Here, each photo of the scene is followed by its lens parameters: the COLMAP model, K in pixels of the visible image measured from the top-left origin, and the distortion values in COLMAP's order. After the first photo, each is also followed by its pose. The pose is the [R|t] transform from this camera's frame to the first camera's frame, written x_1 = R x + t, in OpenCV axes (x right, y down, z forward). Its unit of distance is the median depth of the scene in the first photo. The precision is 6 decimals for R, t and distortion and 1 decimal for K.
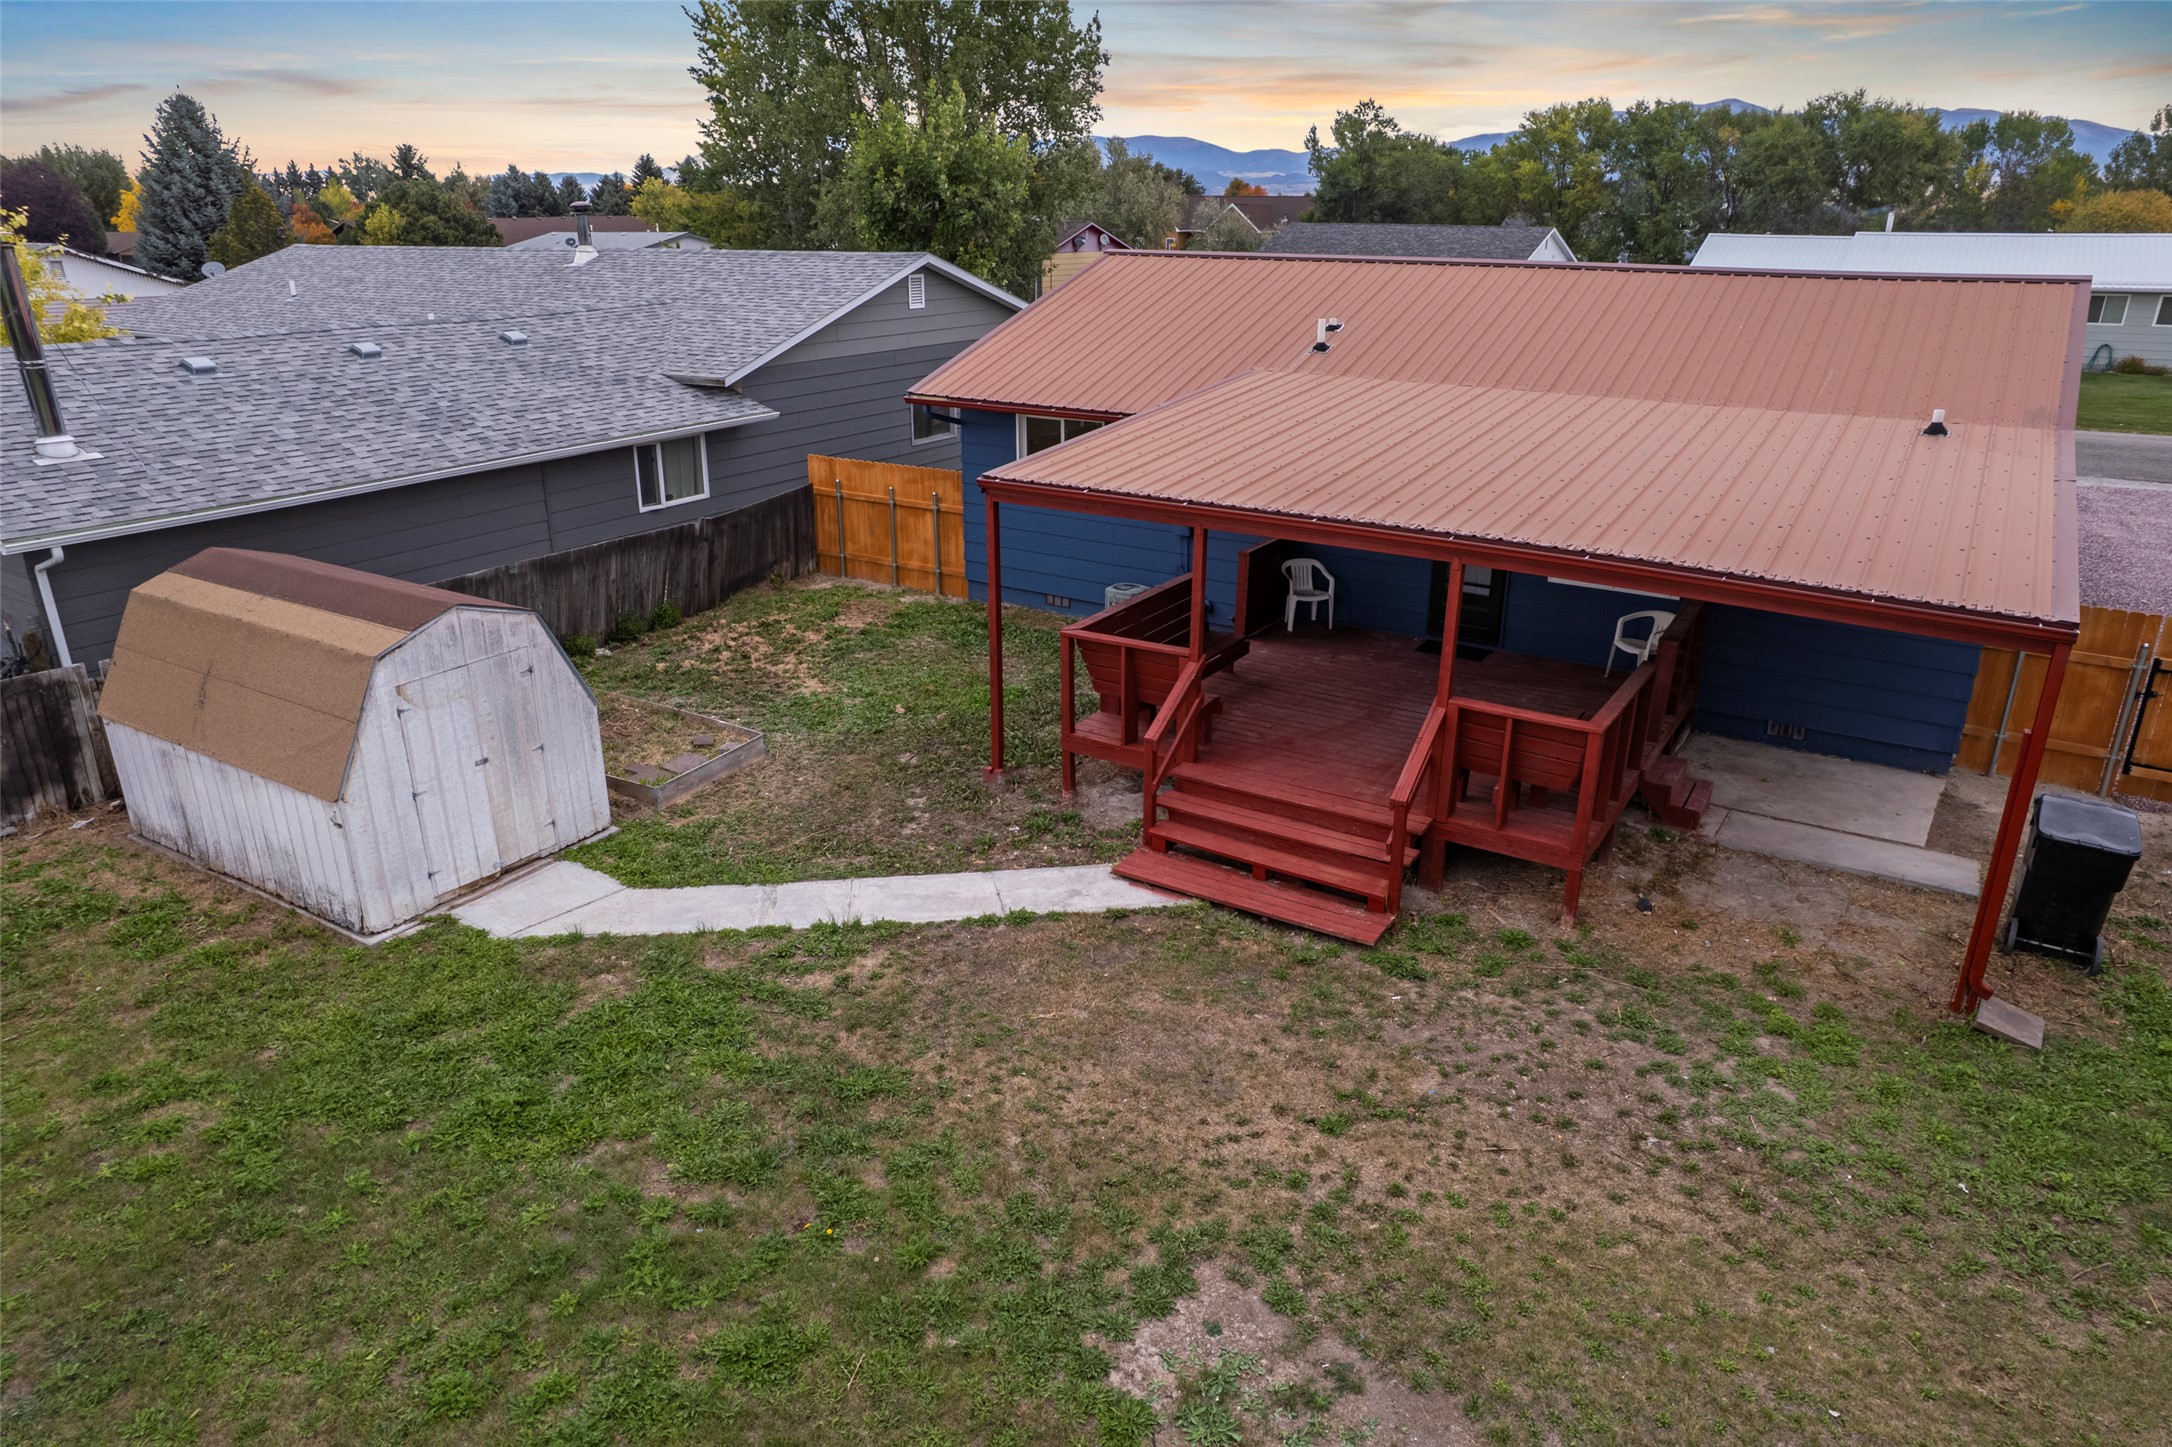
lens RADIAL K [[1390.8, 0, 1090.4], [0, 1390.8, 730.9], [0, 0, 1]] dist [-0.077569, 0.067717]
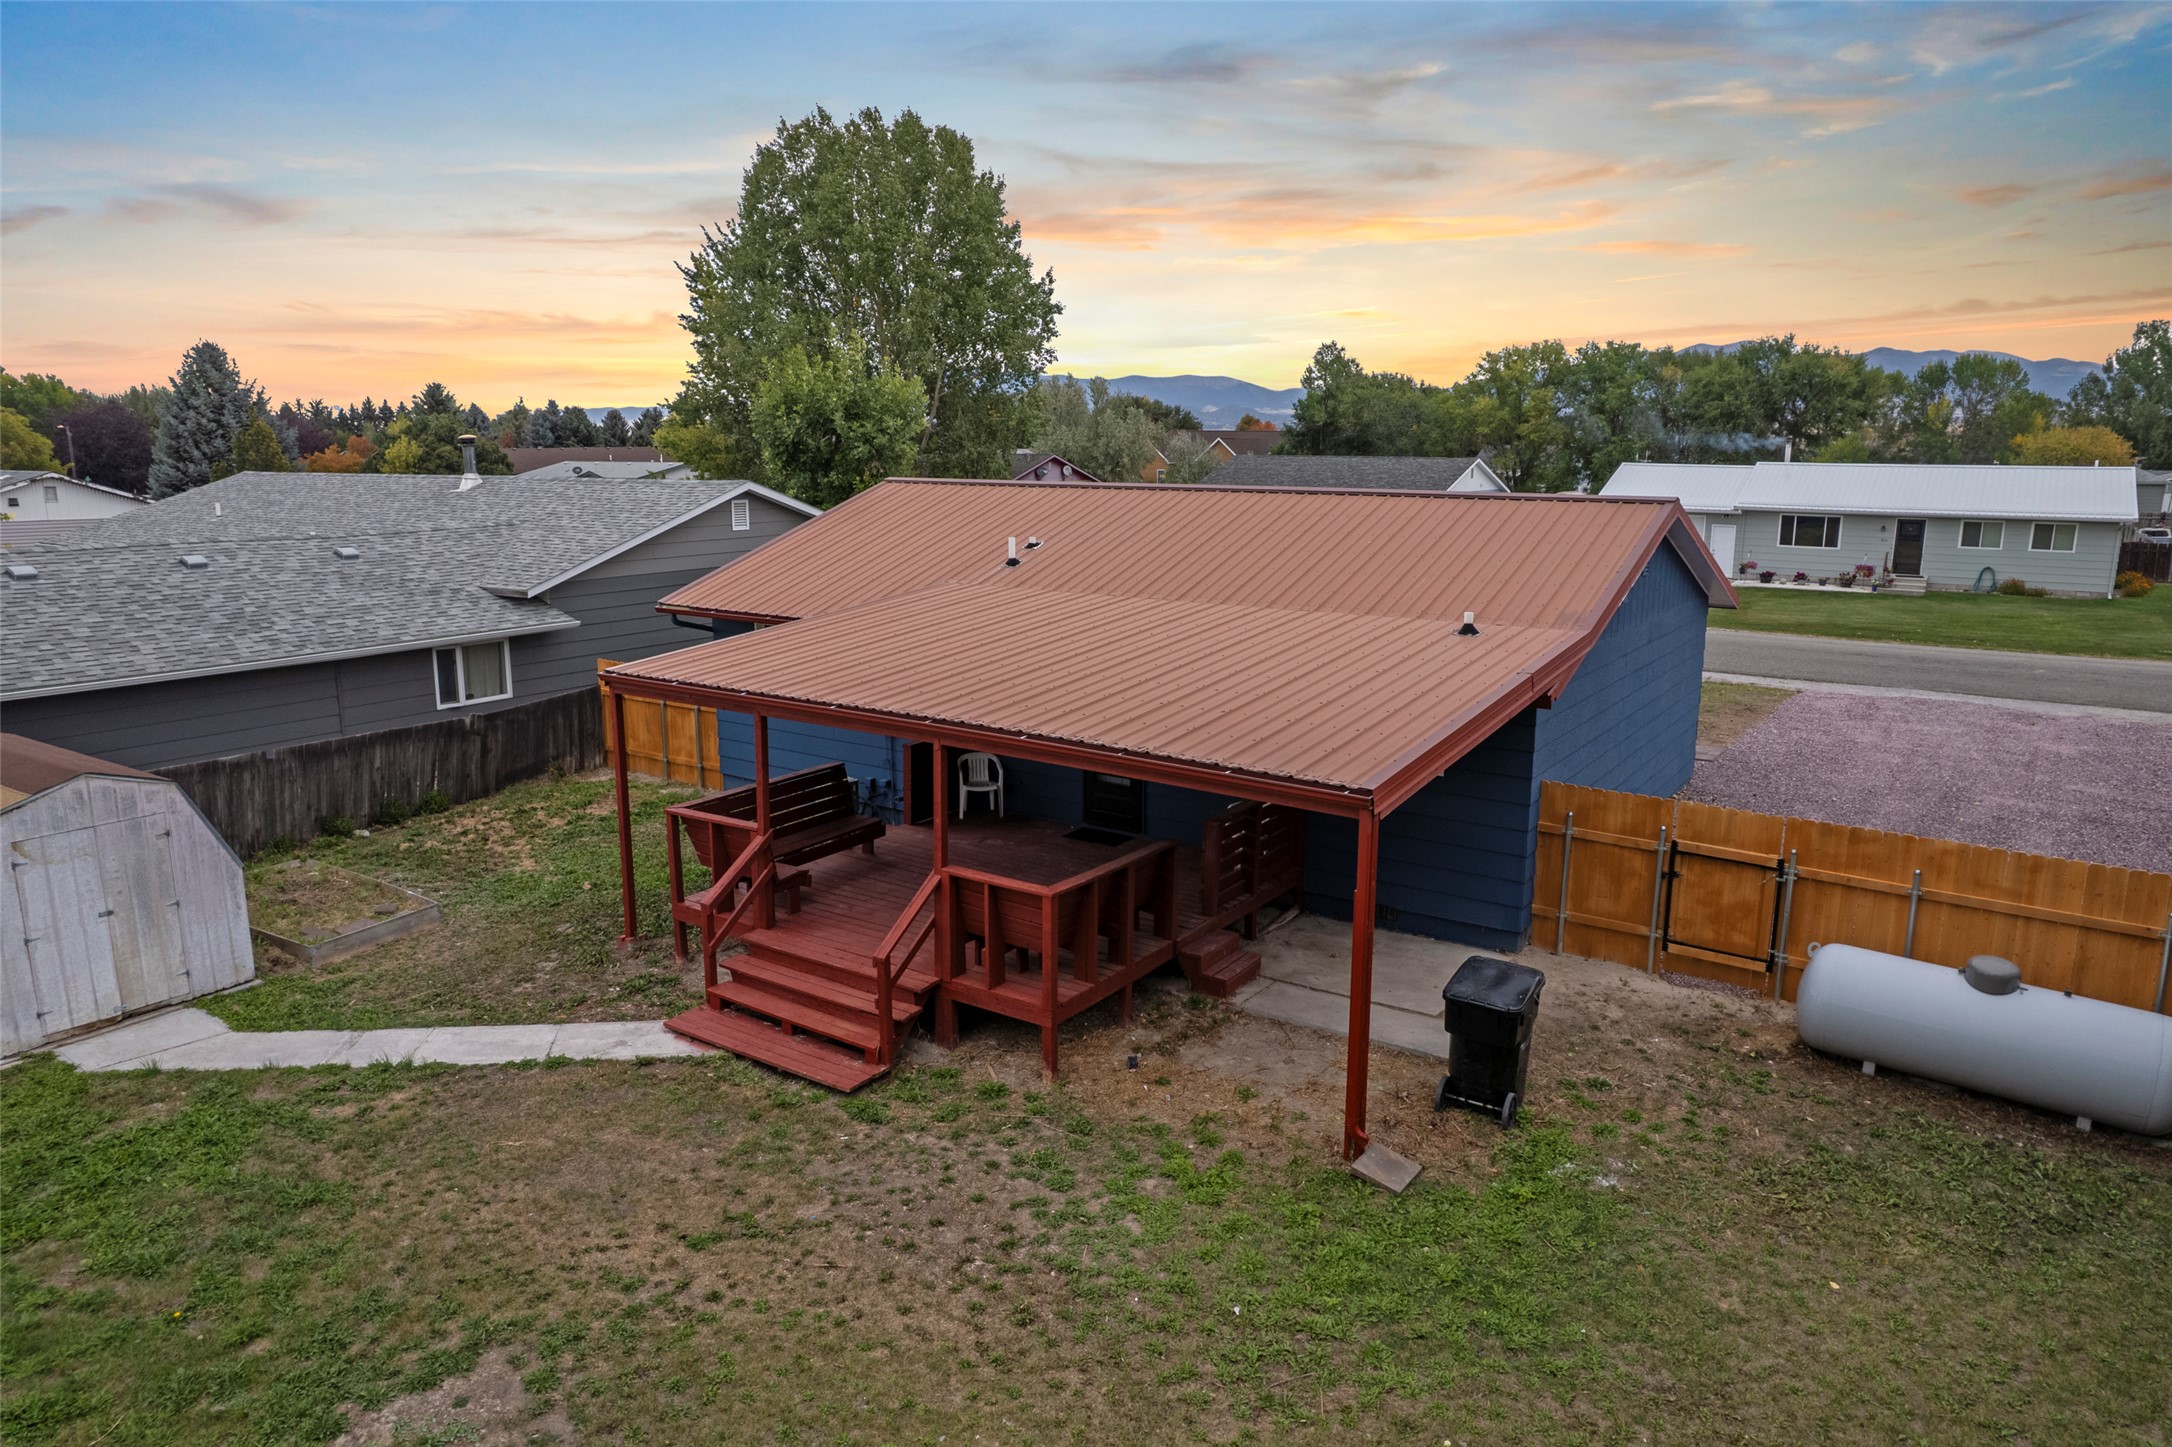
lens RADIAL K [[1390.8, 0, 1090.4], [0, 1390.8, 730.9], [0, 0, 1]] dist [-0.077569, 0.067717]
pose [[0.999552, 0.007060, -0.029098, 0.385405], [-0.011523, 0.987663, -0.156173, 0.038499], [0.027636, 0.156438, 0.987301, -0.099709]]
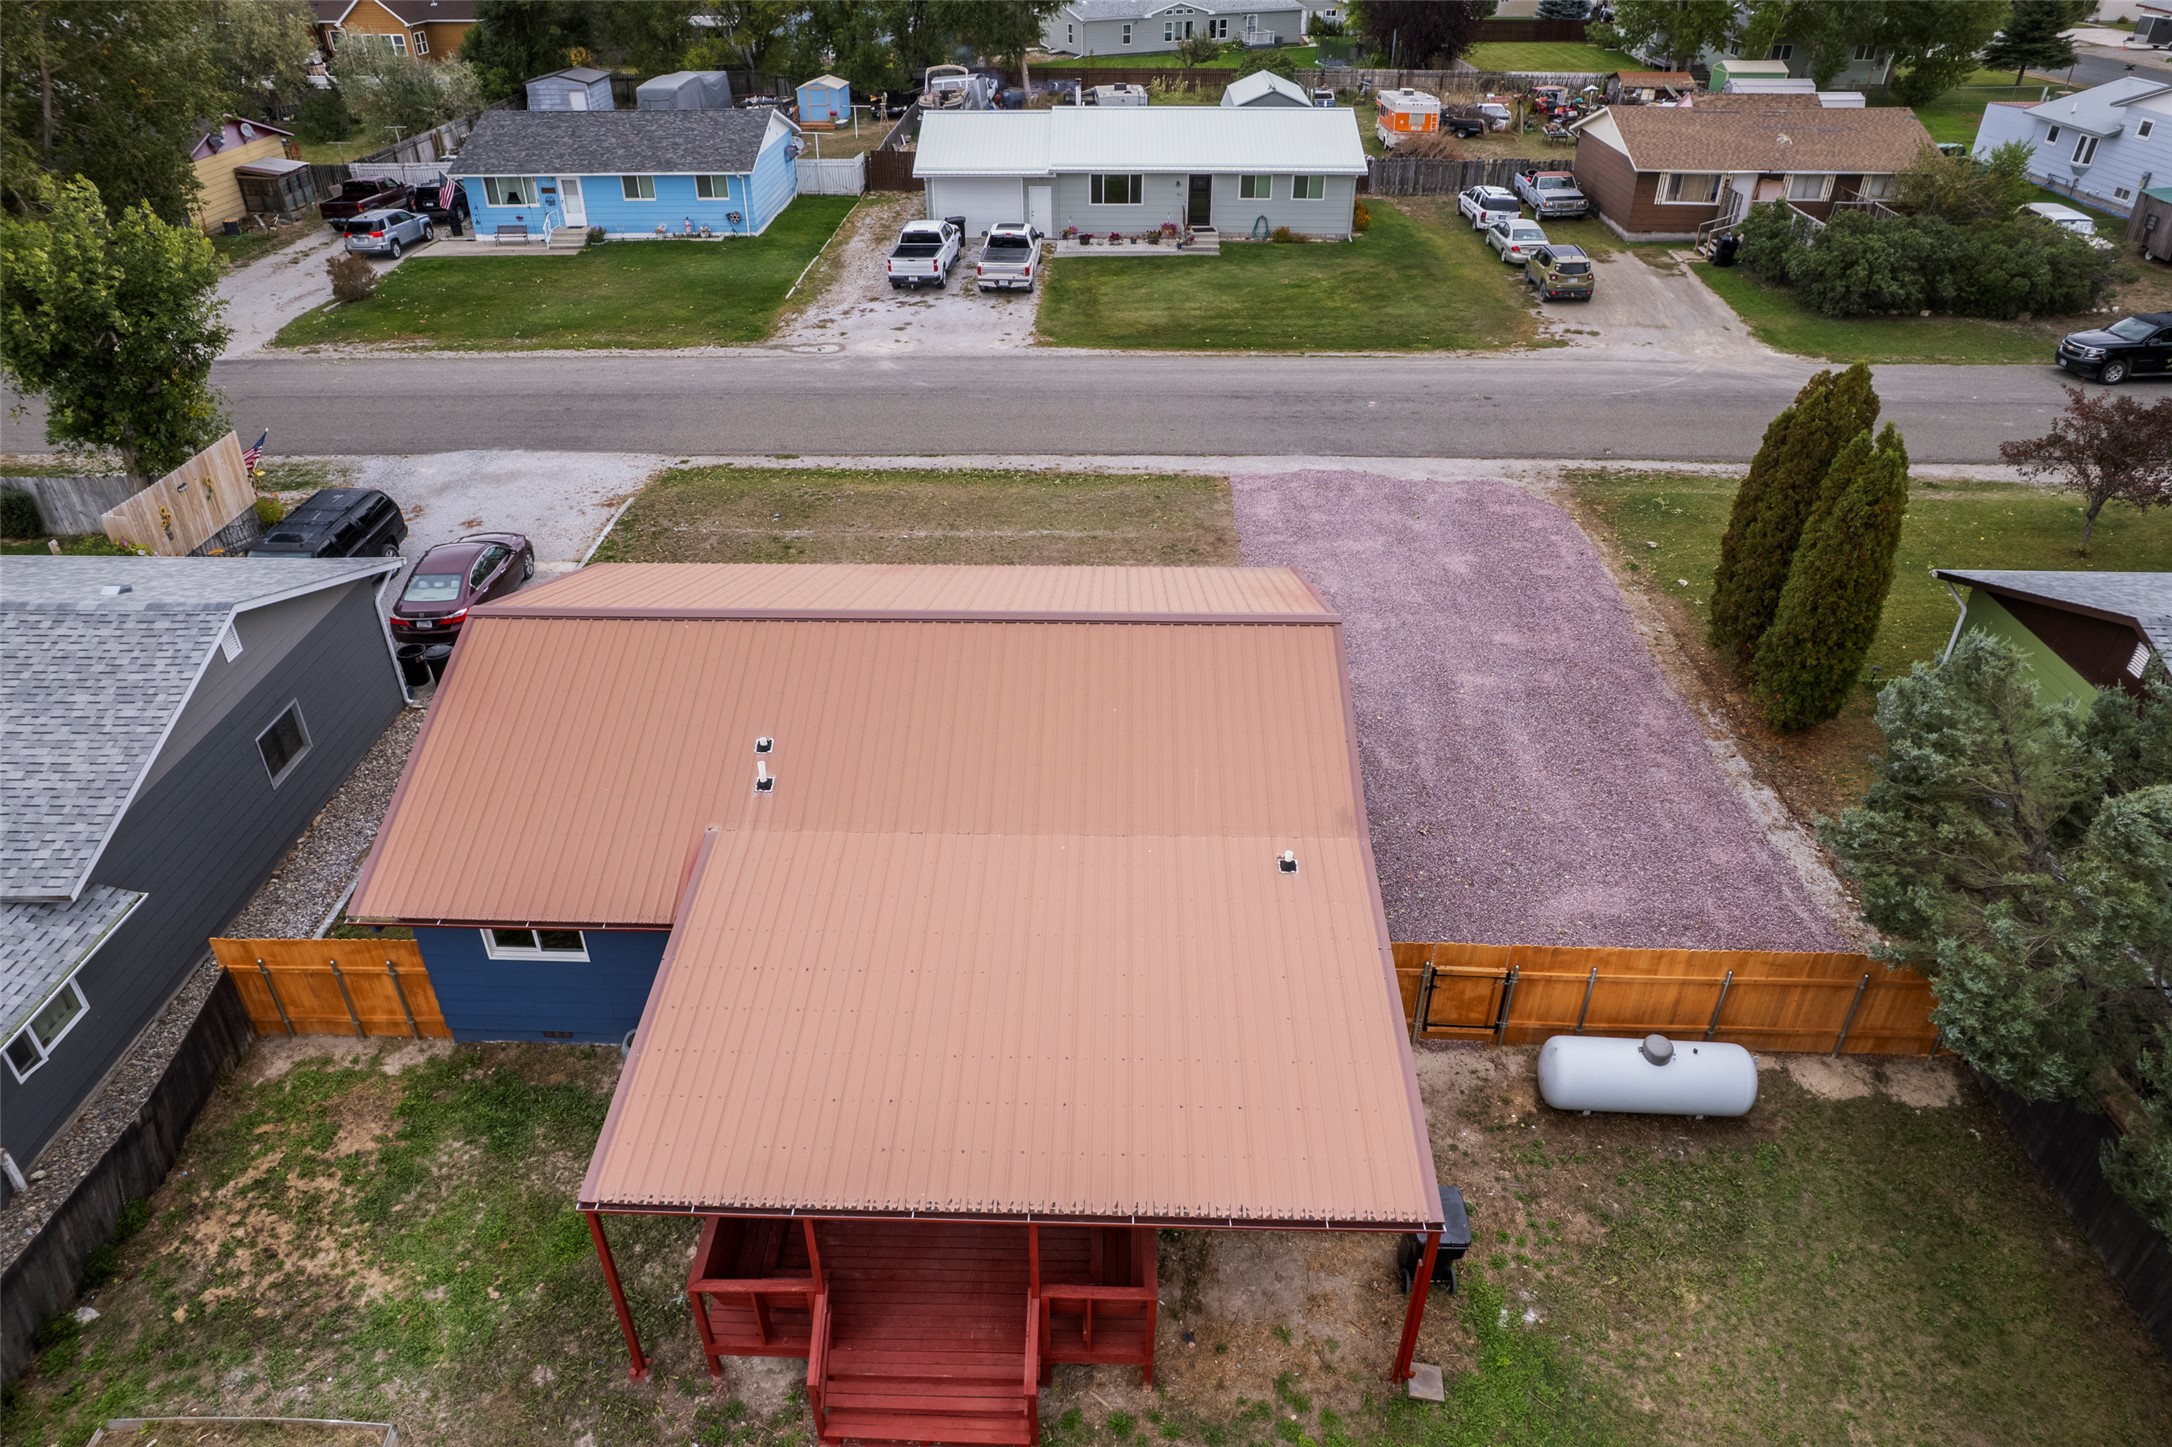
lens RADIAL K [[1390.8, 0, 1090.4], [0, 1390.8, 730.9], [0, 0, 1]] dist [-0.077569, 0.067717]
pose [[0.853569, -0.285943, 0.435496, -0.106739], [0.187750, 0.948581, 0.254842, -0.798463], [-0.485973, -0.135760, 0.863365, -0.065267]]
